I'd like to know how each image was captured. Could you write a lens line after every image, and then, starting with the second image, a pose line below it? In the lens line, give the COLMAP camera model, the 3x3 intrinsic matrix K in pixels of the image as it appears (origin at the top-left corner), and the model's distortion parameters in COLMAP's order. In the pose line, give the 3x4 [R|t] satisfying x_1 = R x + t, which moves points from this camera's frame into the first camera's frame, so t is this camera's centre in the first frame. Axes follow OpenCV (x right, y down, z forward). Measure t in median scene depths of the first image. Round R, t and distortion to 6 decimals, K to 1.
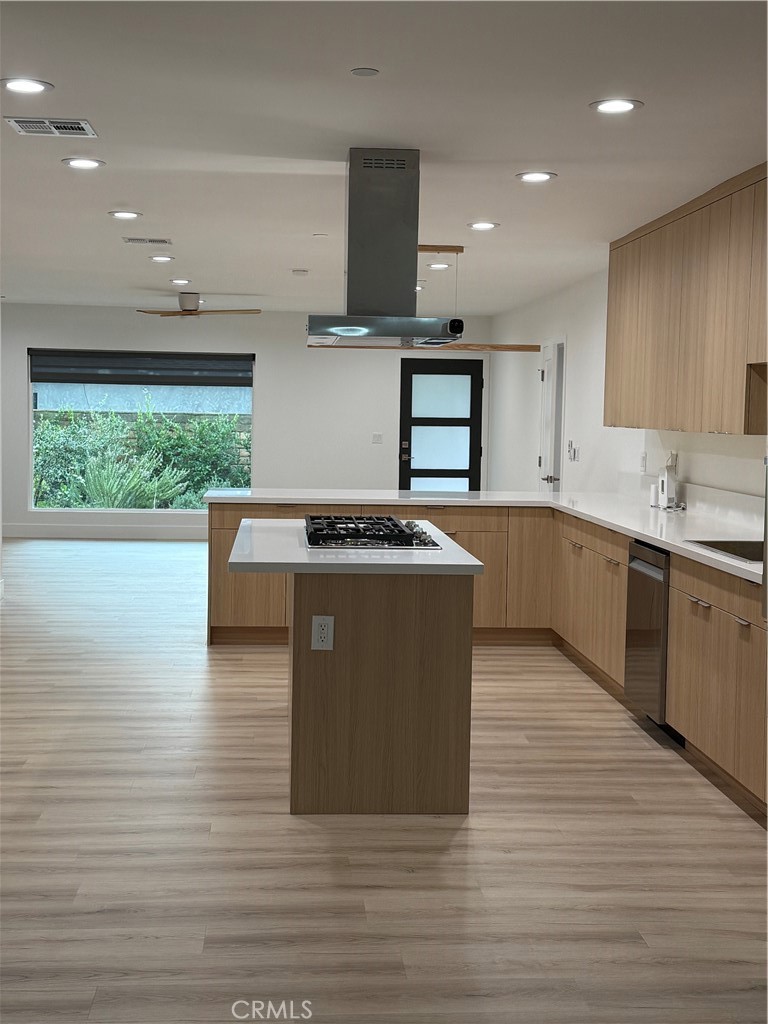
lens RADIAL K [[1402.8, 0, 384.1], [0, 1402.8, 511.6], [0, 0, 1]] dist [-0.008583, 0.000000]
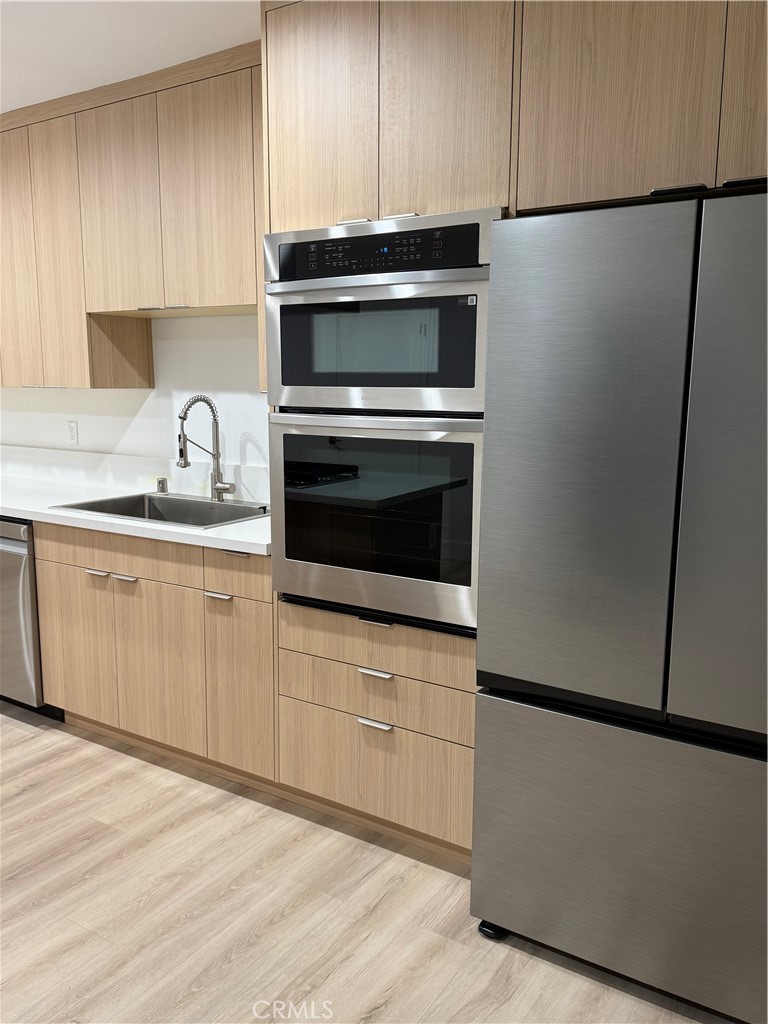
lens RADIAL K [[816.4, 0, 384.1], [0, 816.4, 516.5], [0, 0, 1]] dist [-0.001526, -0.000159]
pose [[0.603403, -0.145388, 0.784071, -0.079370], [0.066417, 0.988986, 0.132271, -0.032710], [-0.794665, -0.027737, 0.606414, 0.566475]]
